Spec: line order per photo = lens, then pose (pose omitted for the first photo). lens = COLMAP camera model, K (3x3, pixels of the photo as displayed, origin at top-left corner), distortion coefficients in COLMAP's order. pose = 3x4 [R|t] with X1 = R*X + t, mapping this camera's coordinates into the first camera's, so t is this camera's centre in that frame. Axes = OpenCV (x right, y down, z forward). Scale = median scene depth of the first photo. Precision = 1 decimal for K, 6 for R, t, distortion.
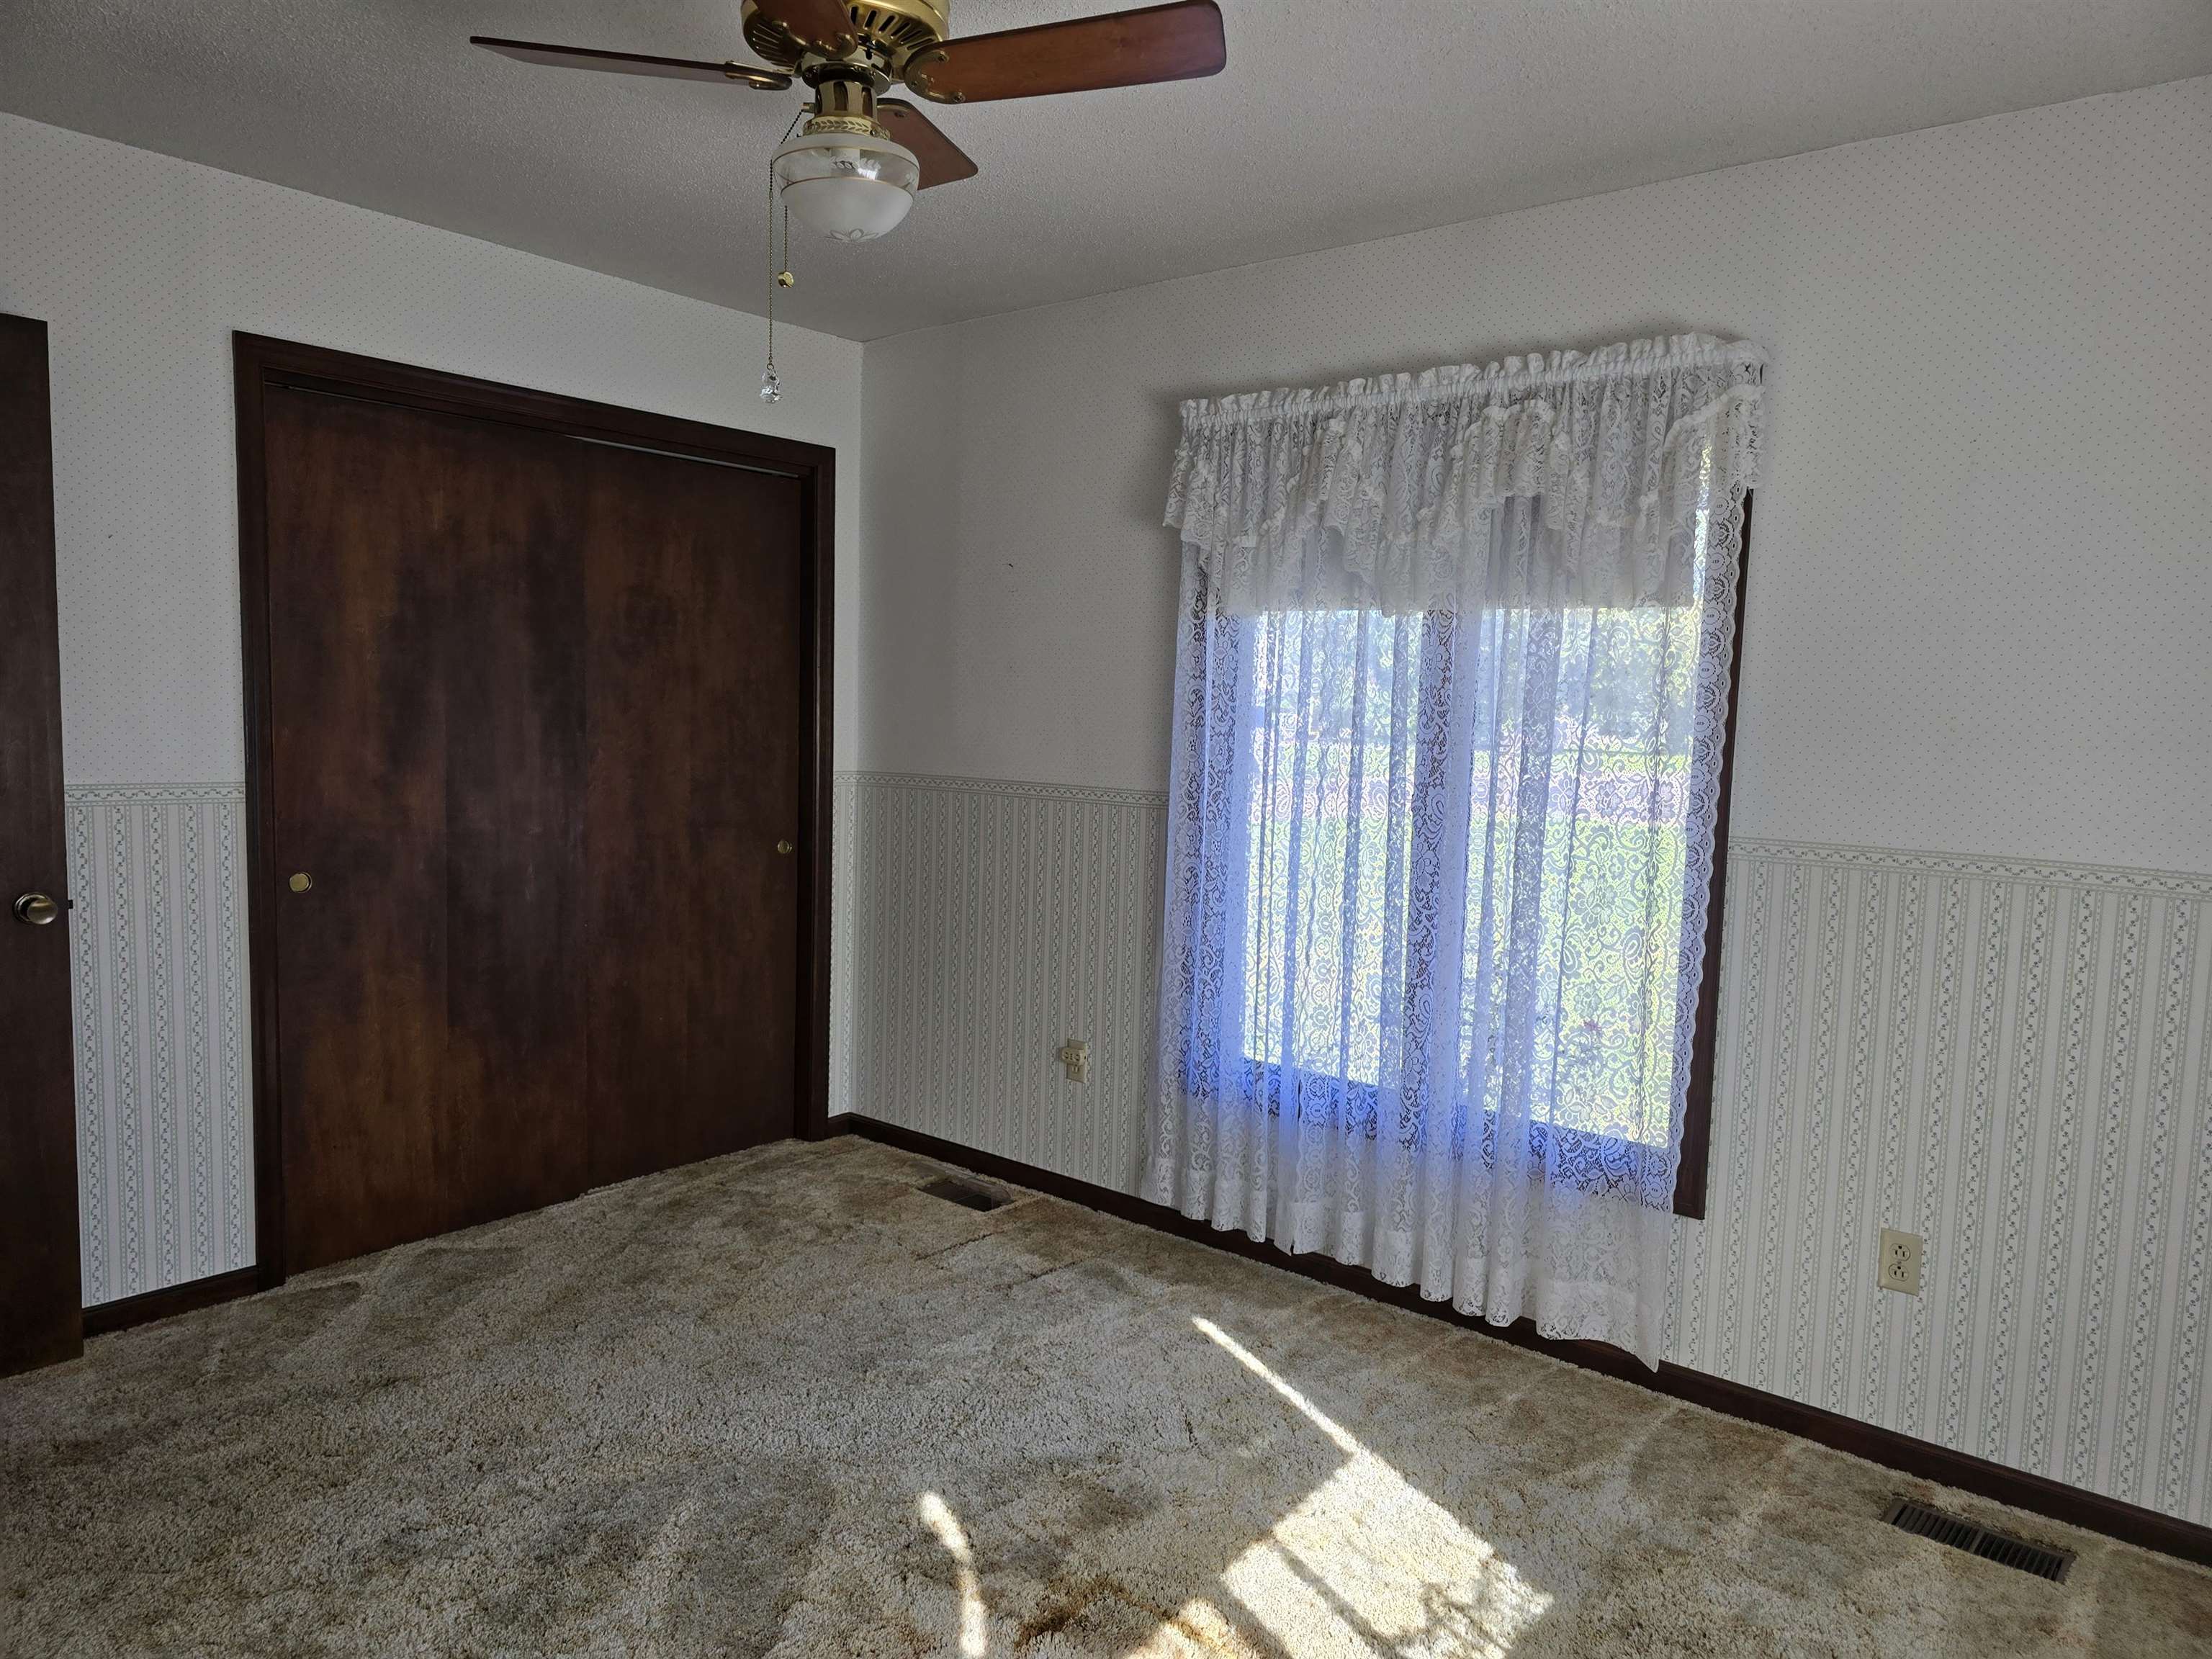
lens RADIAL K [[1479.4, 0, 1098.7], [0, 1479.4, 836.1], [0, 0, 1]] dist [0.064158, -0.057036]
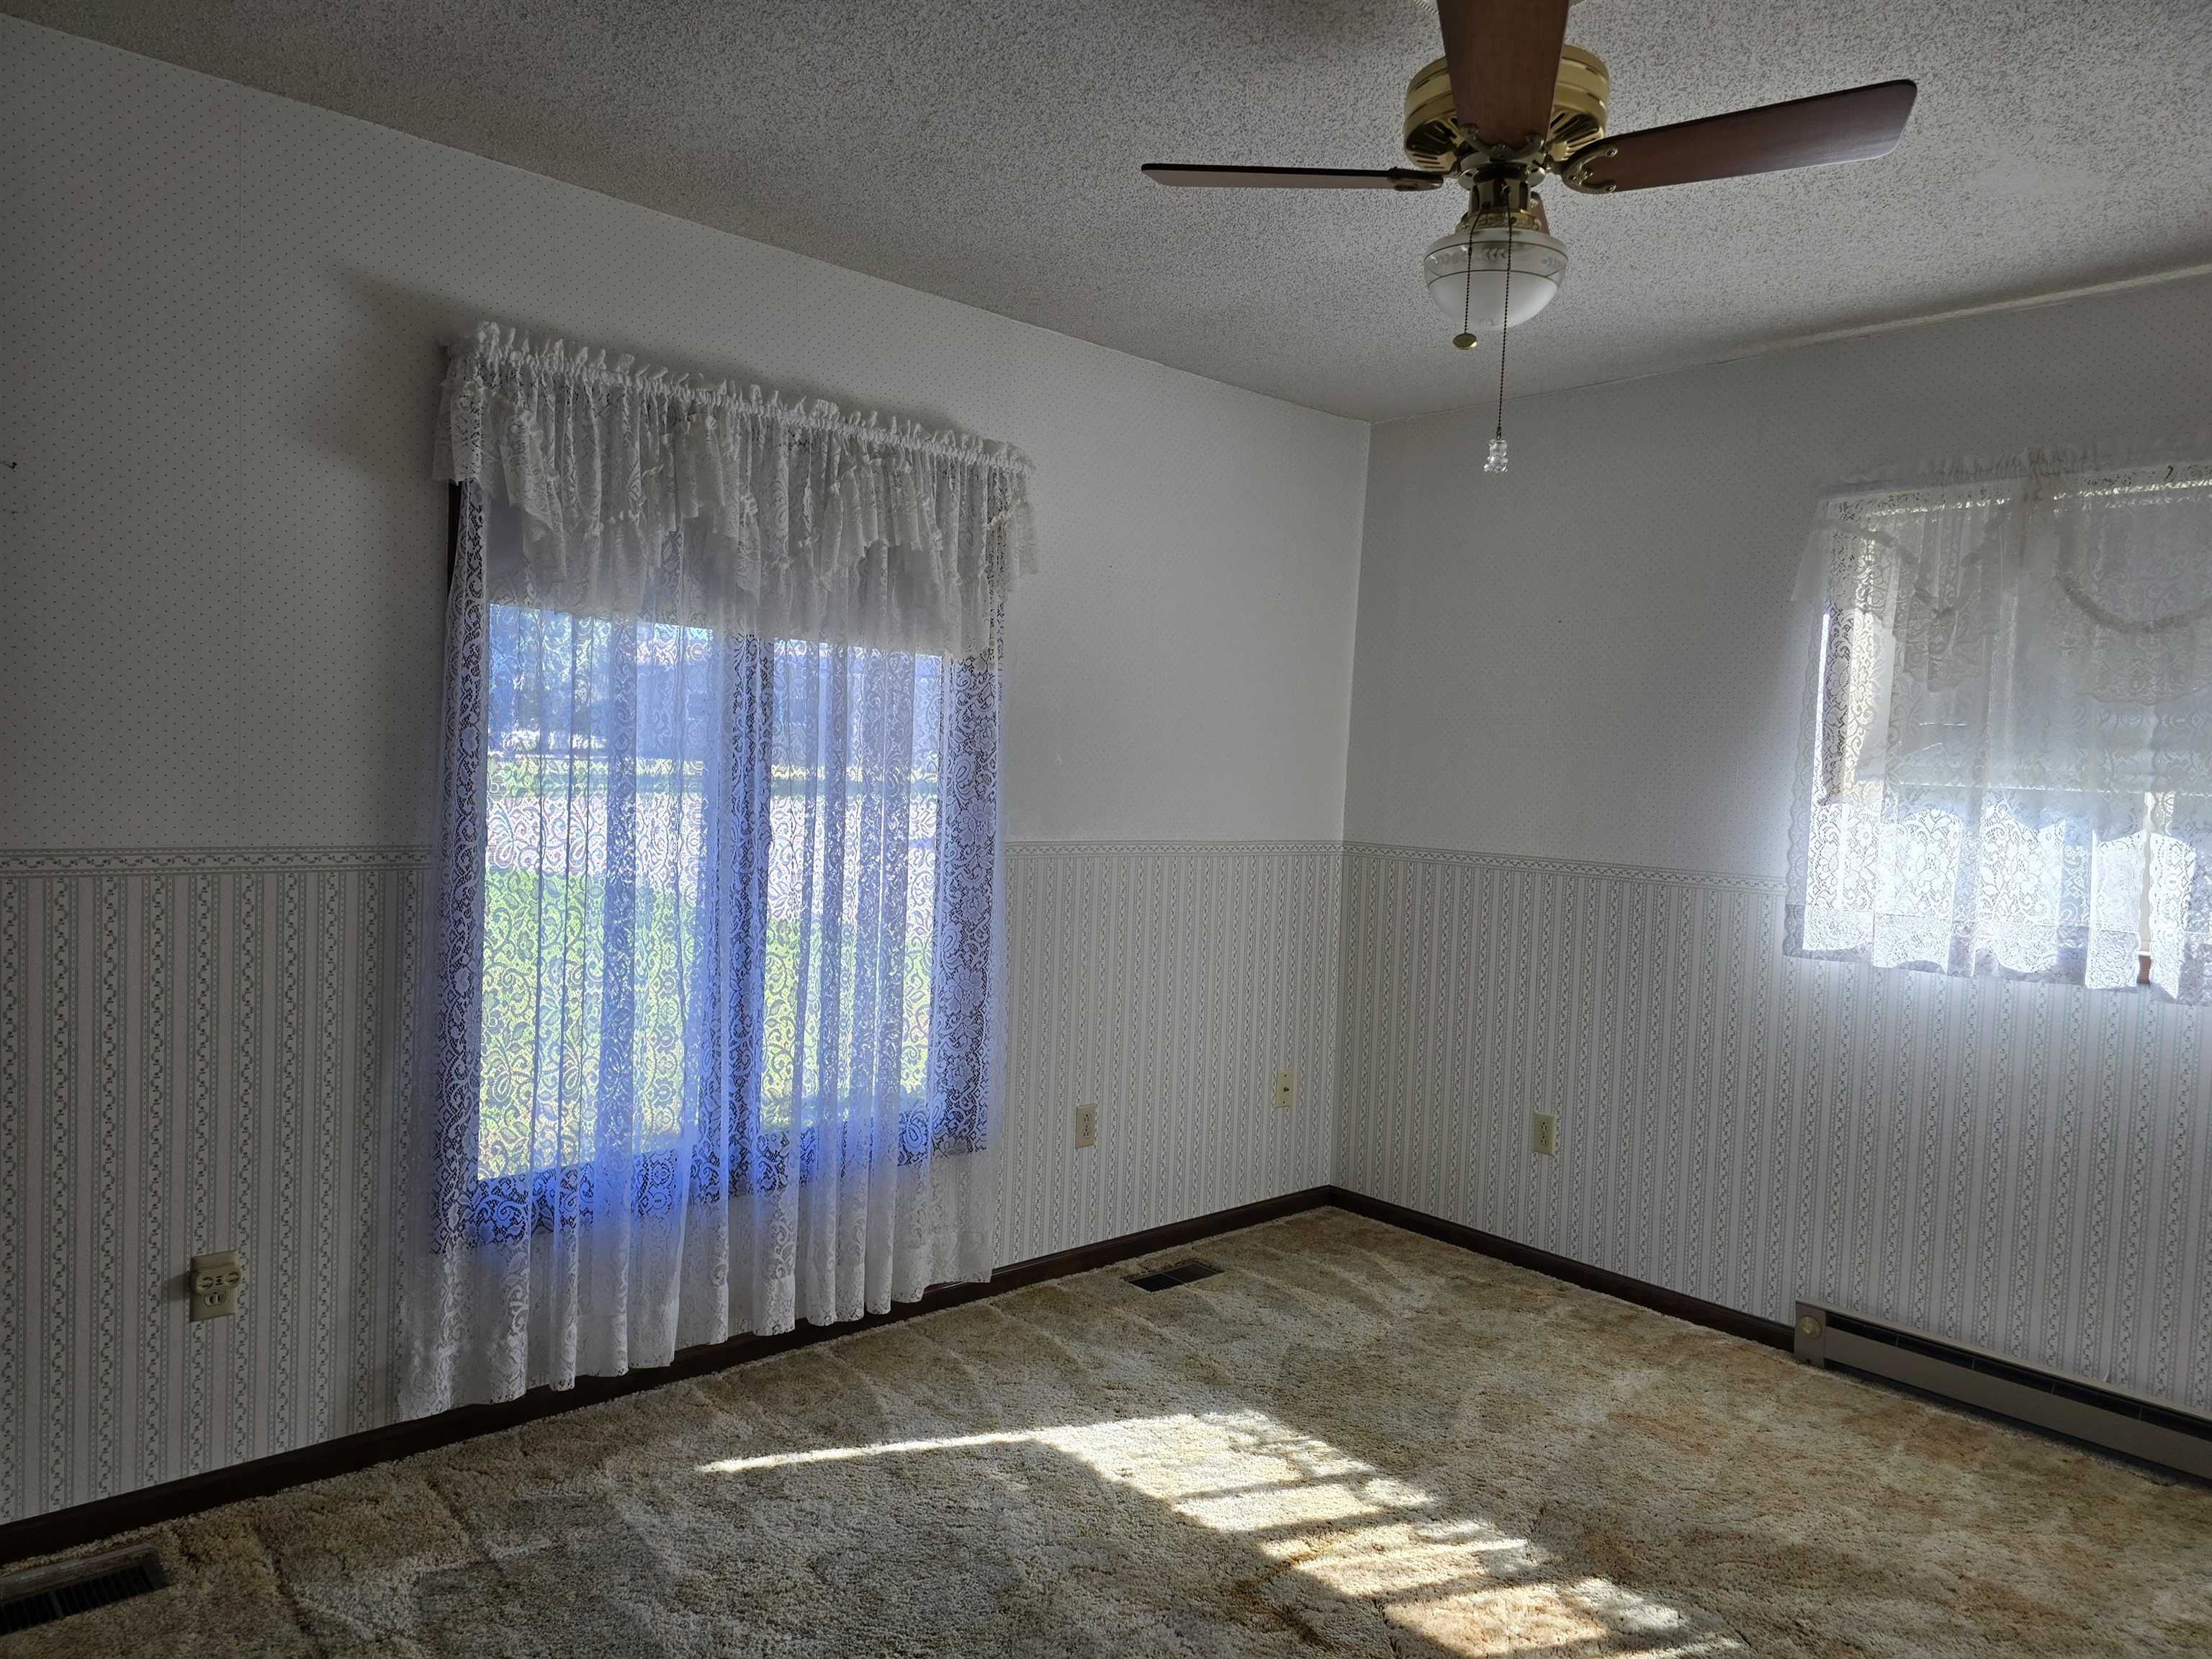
lens RADIAL K [[1479.4, 0, 1099.7], [0, 1479.4, 832.5], [0, 0, 1]] dist [0.064158, -0.057036]
pose [[0.128303, -0.071634, 0.989145, -0.847775], [0.047464, 0.996689, 0.066023, -0.092726], [-0.990598, 0.038478, 0.131279, 0.776840]]
